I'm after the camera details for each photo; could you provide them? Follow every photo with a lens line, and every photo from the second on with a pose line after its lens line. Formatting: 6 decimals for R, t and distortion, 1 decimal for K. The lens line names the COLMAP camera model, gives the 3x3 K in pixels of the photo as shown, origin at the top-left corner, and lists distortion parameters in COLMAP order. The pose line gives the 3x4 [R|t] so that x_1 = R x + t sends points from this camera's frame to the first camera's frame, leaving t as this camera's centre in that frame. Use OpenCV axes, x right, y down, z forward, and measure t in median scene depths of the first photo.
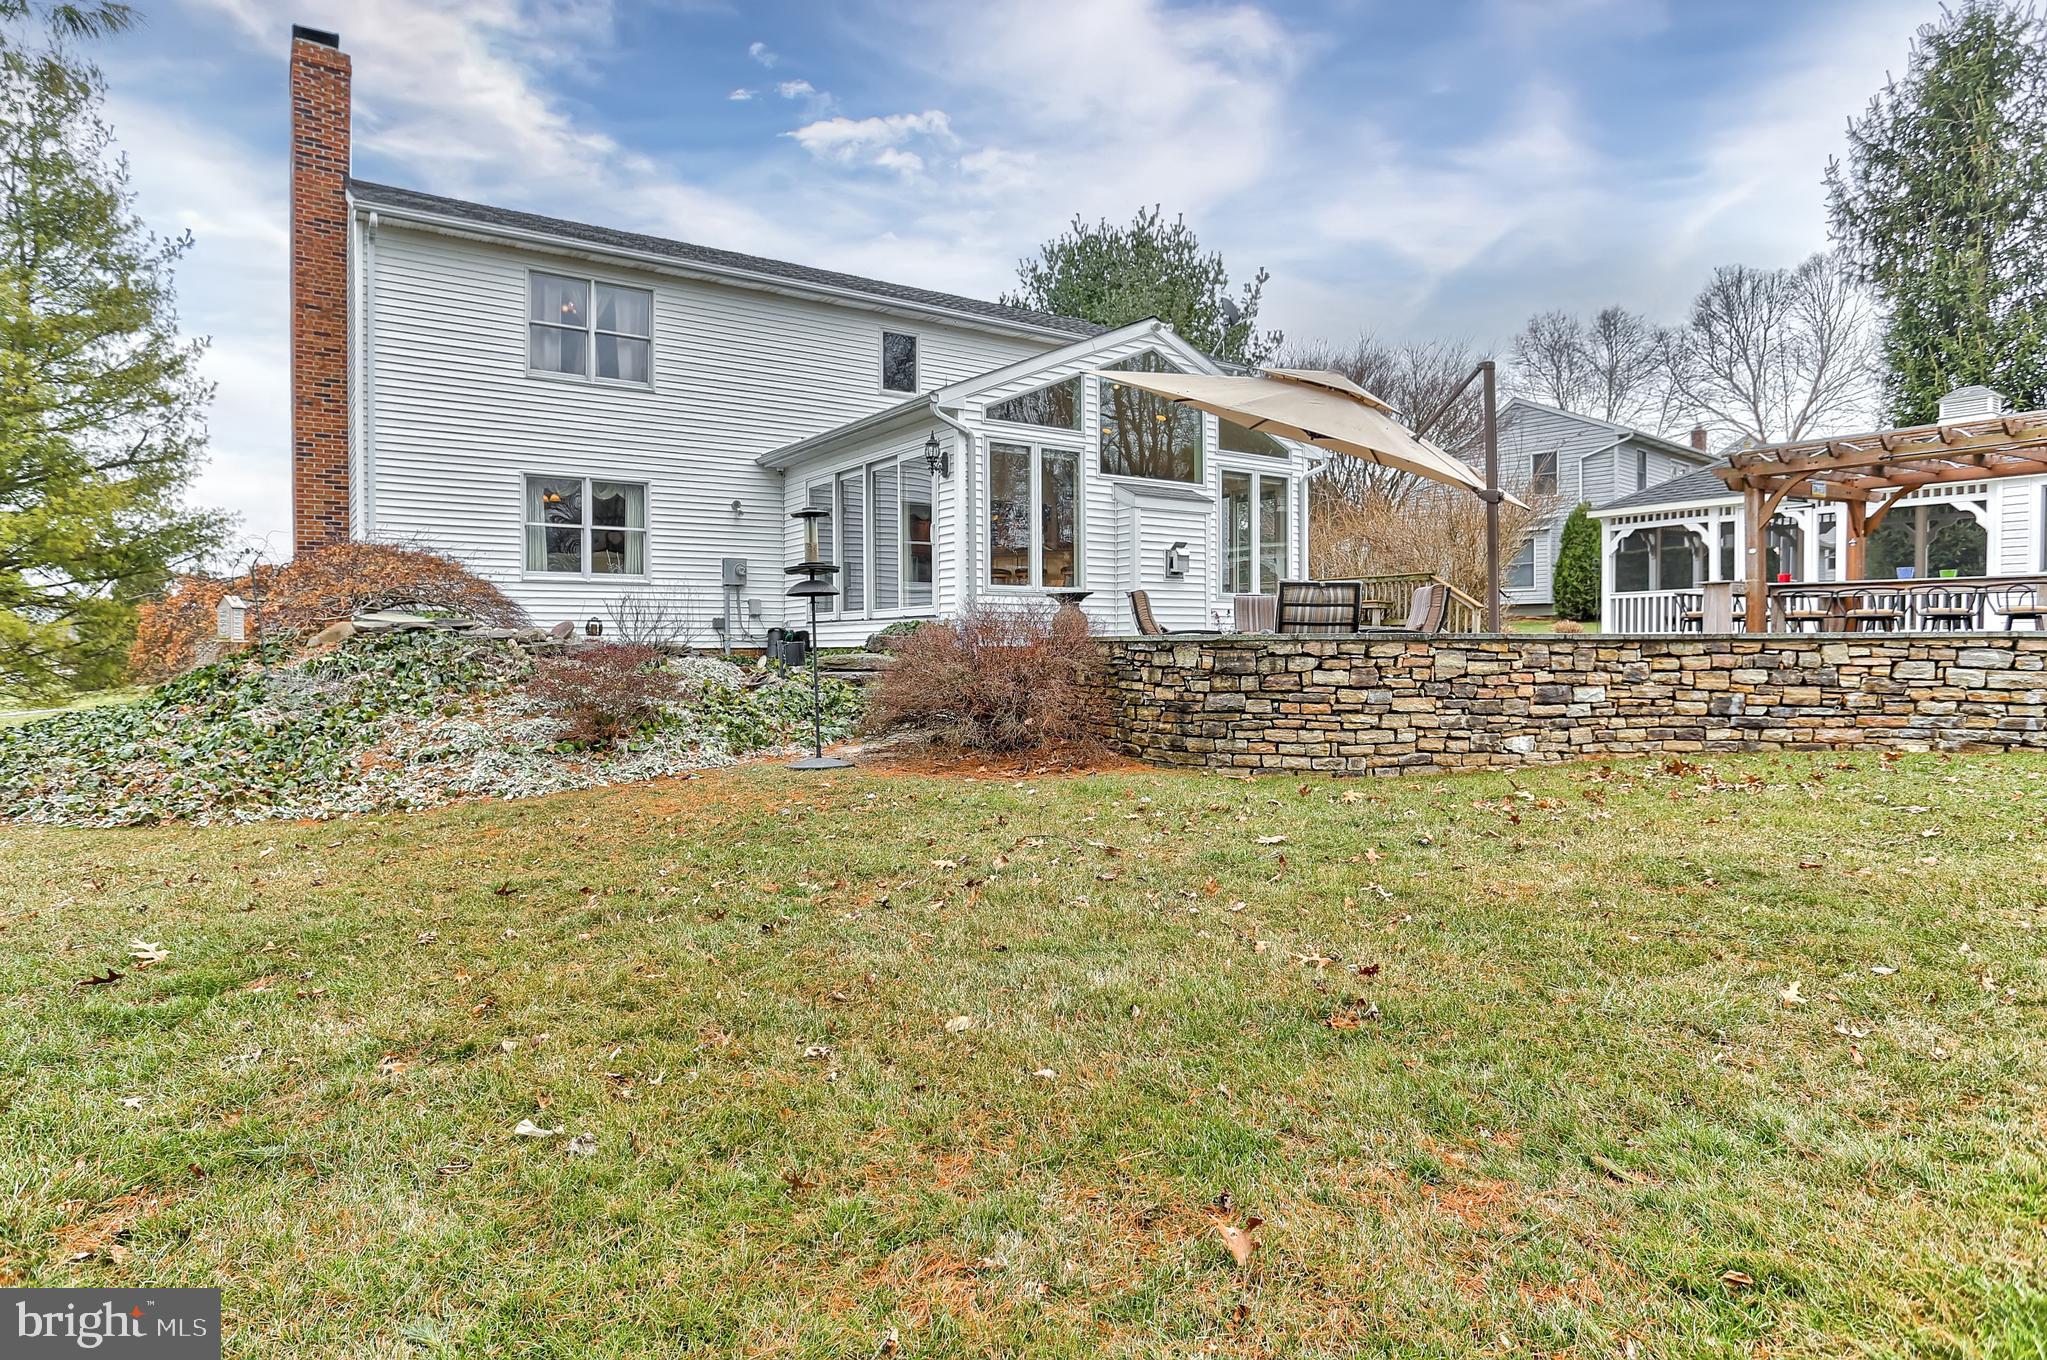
lens RADIAL K [[1088.9, 0, 946.7], [0, 1088.9, 673.3], [0, 0, 1]] dist [-0.022891, 0.008915]
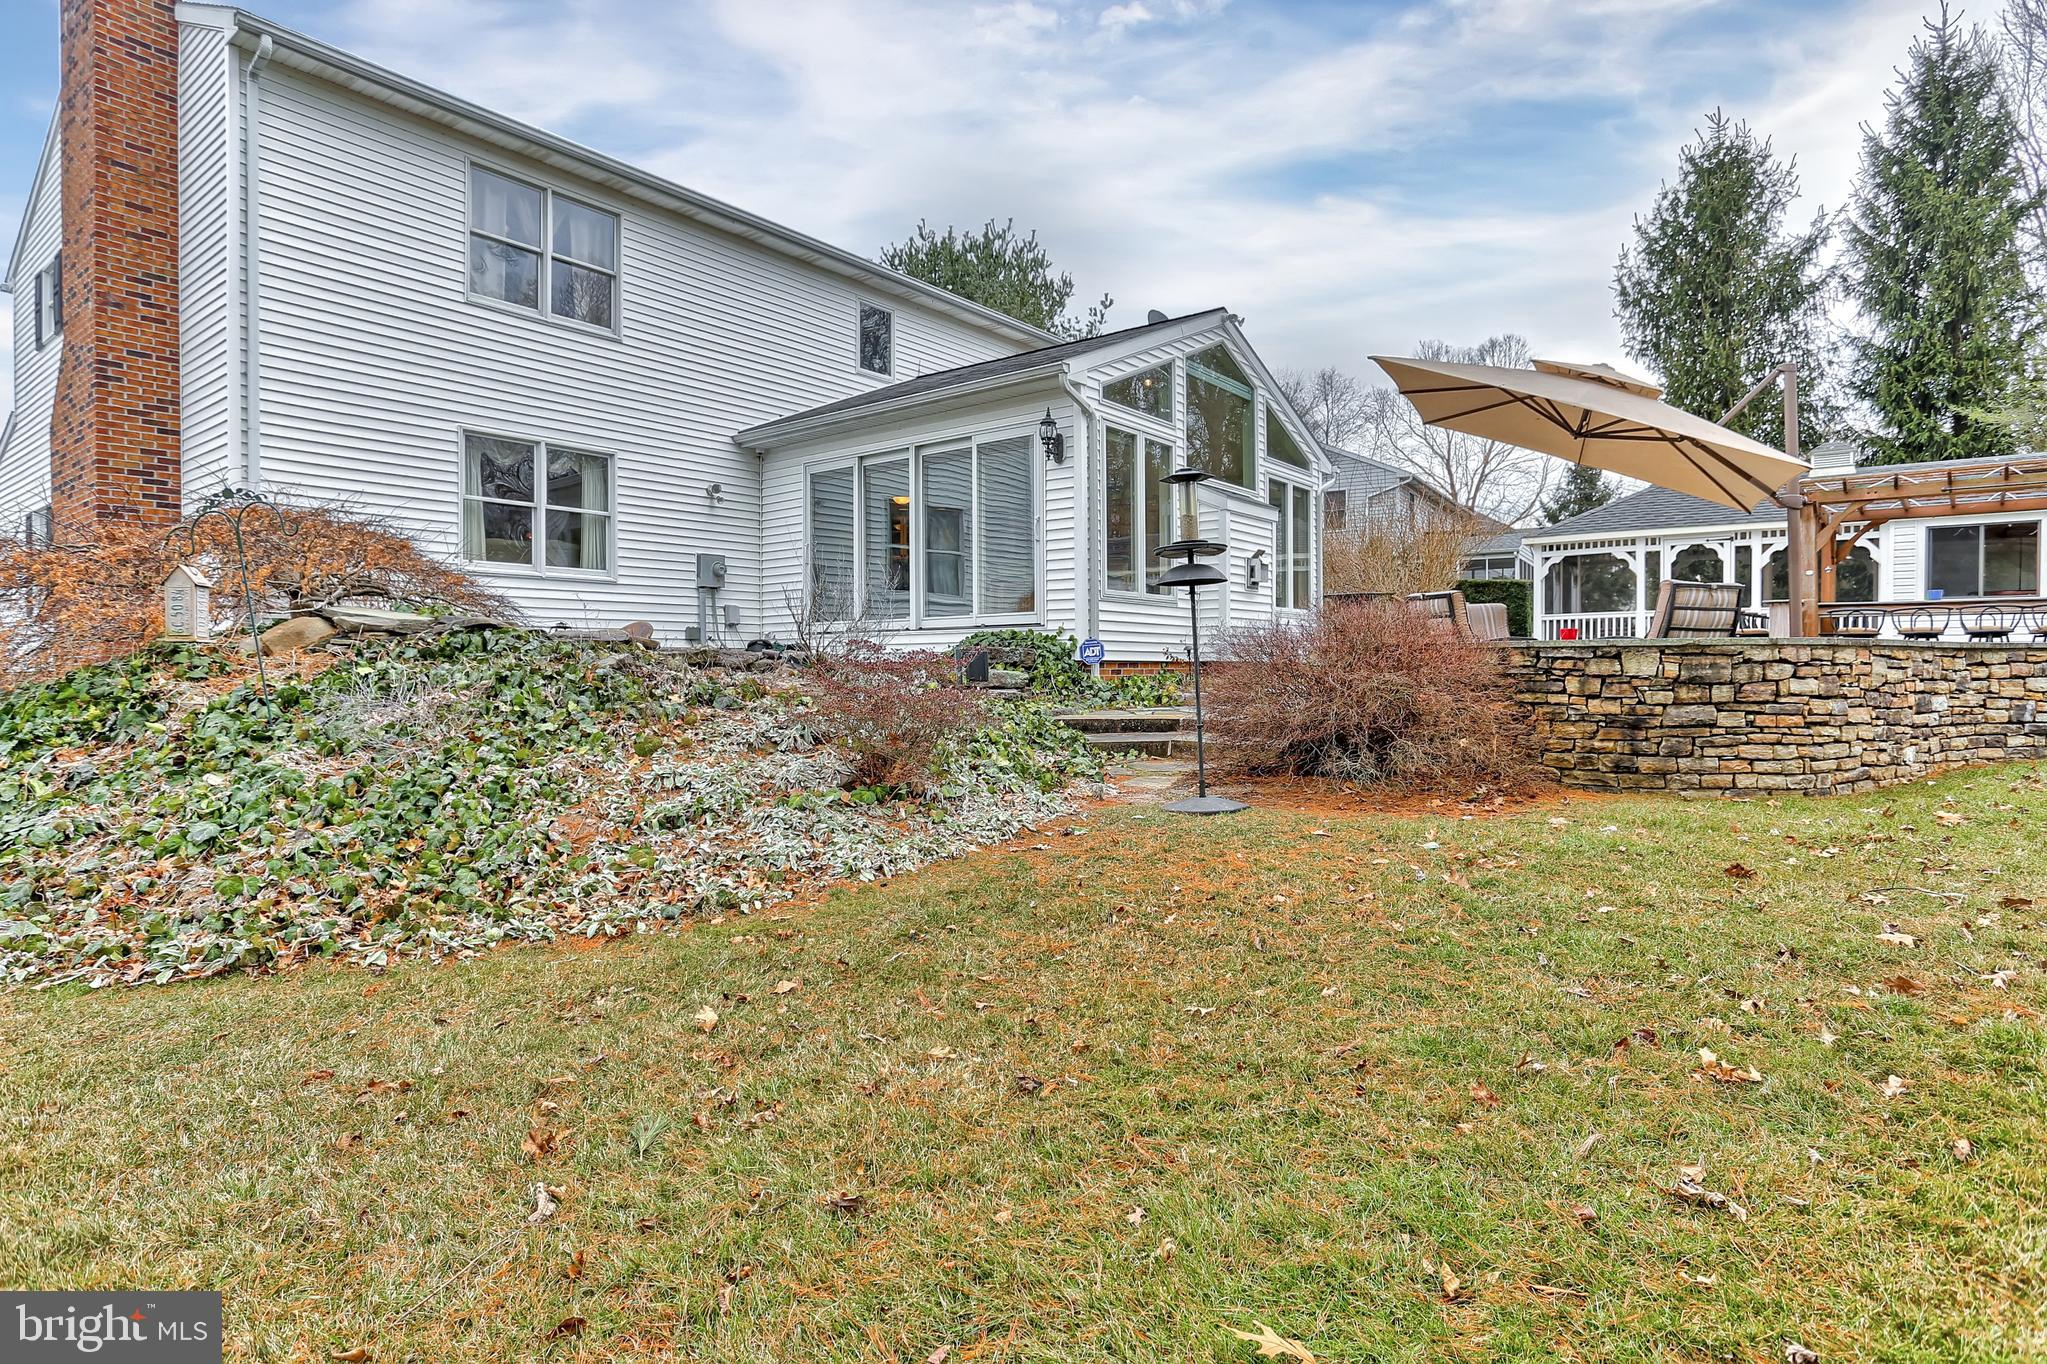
lens RADIAL K [[1088.9, 0, 1010.1], [0, 1088.9, 676.1], [0, 0, 1]] dist [-0.022891, 0.008915]
pose [[0.948189, -0.001204, 0.317704, -0.290502], [0.007806, 0.999779, -0.019509, 0.004090], [-0.317610, 0.020979, 0.947989, 0.188411]]
